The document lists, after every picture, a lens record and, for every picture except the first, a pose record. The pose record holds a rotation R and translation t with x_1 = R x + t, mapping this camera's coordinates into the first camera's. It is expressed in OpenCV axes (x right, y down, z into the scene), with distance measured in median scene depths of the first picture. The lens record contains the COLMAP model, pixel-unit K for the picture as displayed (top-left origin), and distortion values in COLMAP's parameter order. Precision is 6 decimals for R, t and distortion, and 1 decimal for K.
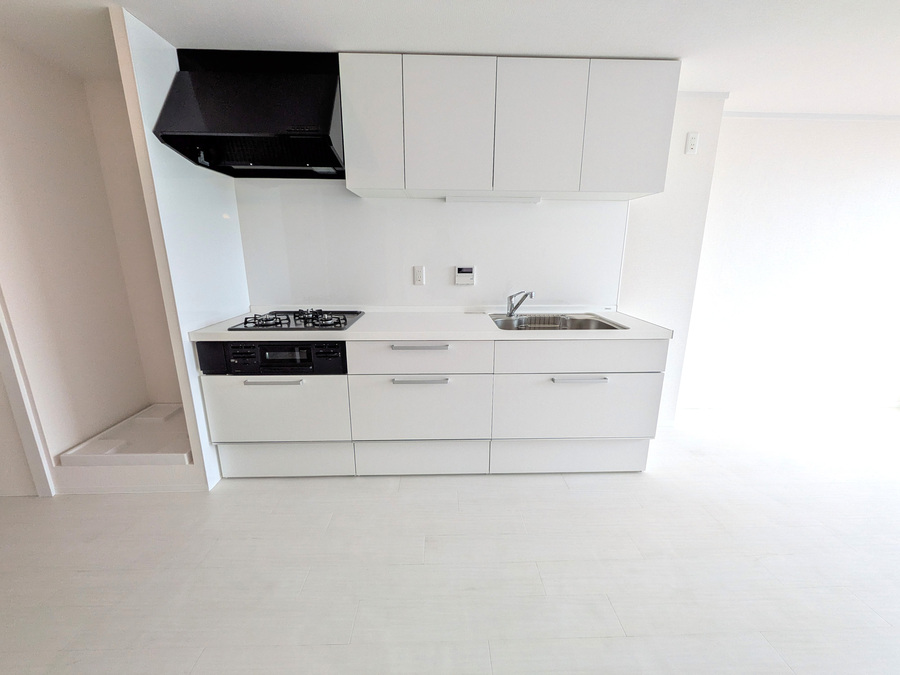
lens RADIAL K [[359.1, 0, 450.7], [0, 359.1, 336.9], [0, 0, 1]] dist [-0.001545, 0.000895]
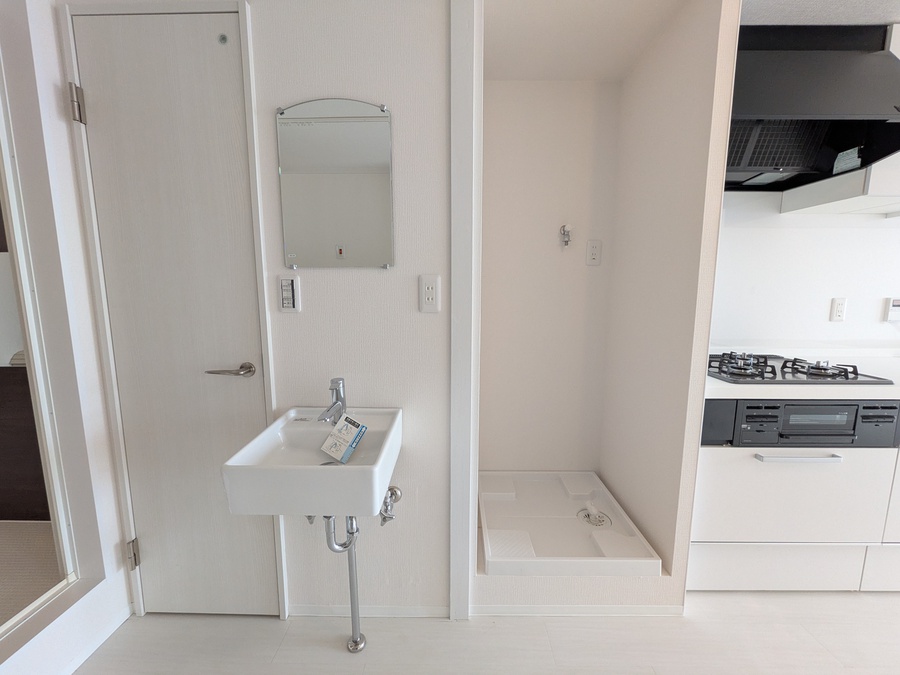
lens RADIAL K [[359.1, 0, 449.0], [0, 359.1, 337.5], [0, 0, 1]] dist [-0.001545, 0.000895]
pose [[0.999177, -0.004169, -0.040358, -1.117247], [-0.000378, 0.993707, -0.112007, -0.028180], [0.040571, 0.111930, 0.992888, 0.238590]]
